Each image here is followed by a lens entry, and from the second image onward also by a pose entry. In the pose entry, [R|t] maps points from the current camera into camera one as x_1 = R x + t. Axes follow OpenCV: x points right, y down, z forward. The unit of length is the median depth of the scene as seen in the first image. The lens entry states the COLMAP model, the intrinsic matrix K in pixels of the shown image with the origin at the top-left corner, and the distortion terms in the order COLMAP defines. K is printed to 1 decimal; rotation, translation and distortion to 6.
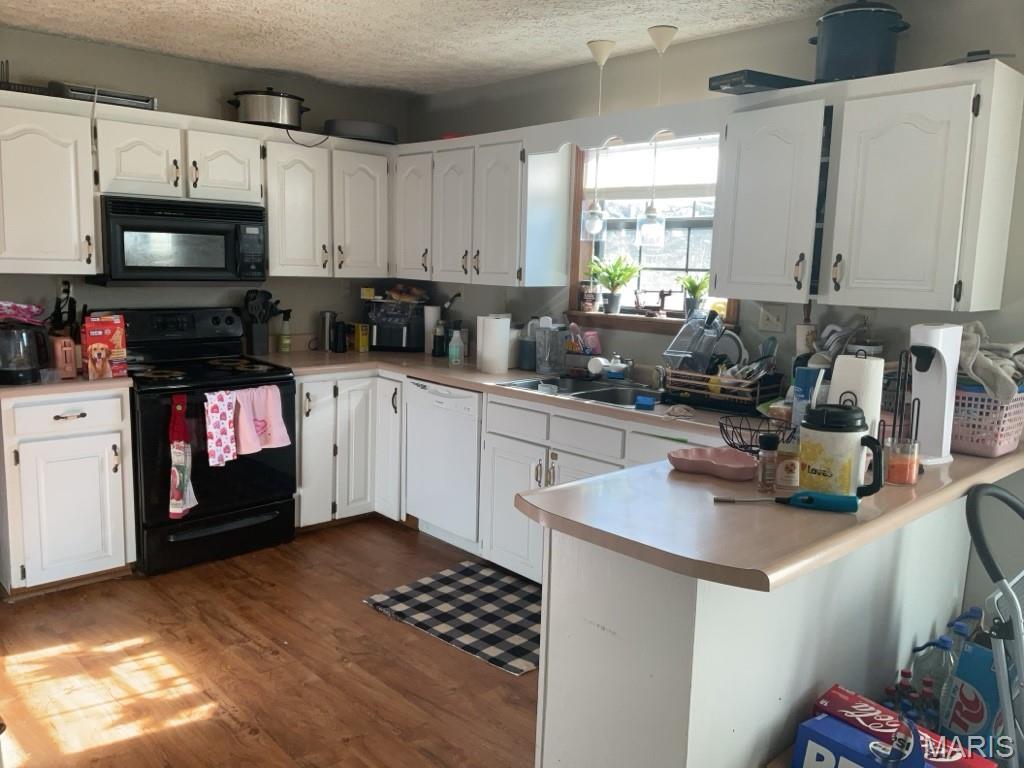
lens RADIAL K [[818.1, 0, 507.6], [0, 818.1, 388.9], [0, 0, 1]] dist [0.073278, -0.134289]
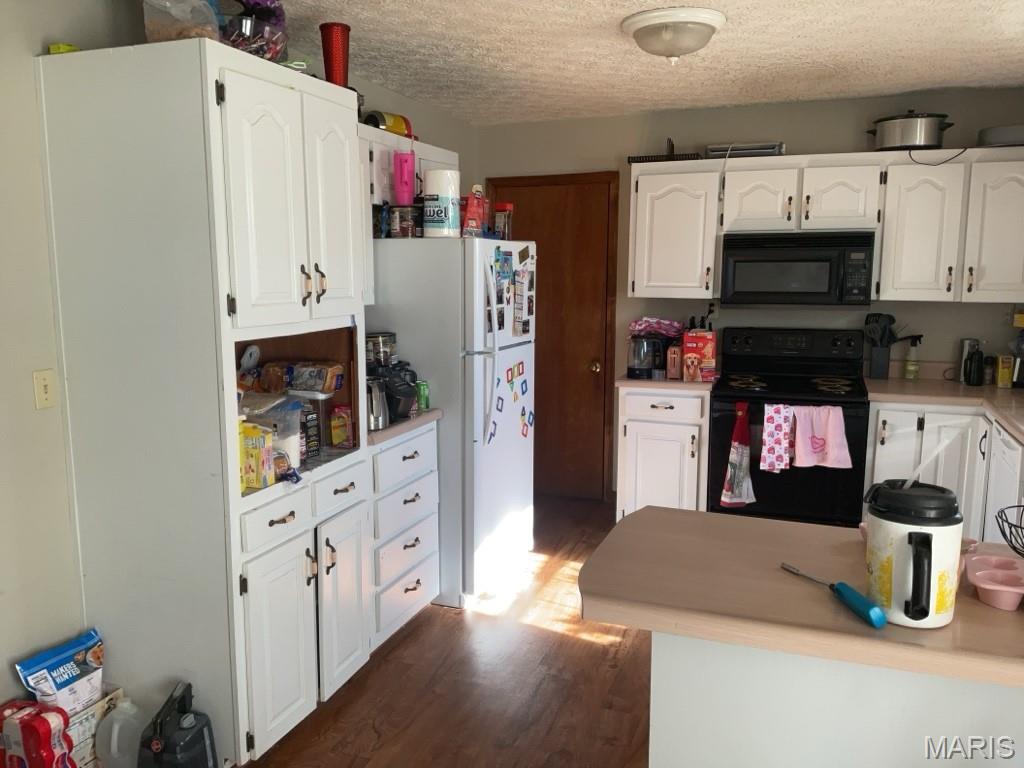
lens RADIAL K [[818.1, 0, 504.0], [0, 818.1, 390.9], [0, 0, 1]] dist [0.073278, -0.134289]
pose [[0.442456, 0.108776, -0.890169, 0.463625], [-0.127068, 0.990206, 0.057842, -0.032019], [0.887742, 0.087520, 0.451944, 0.173496]]
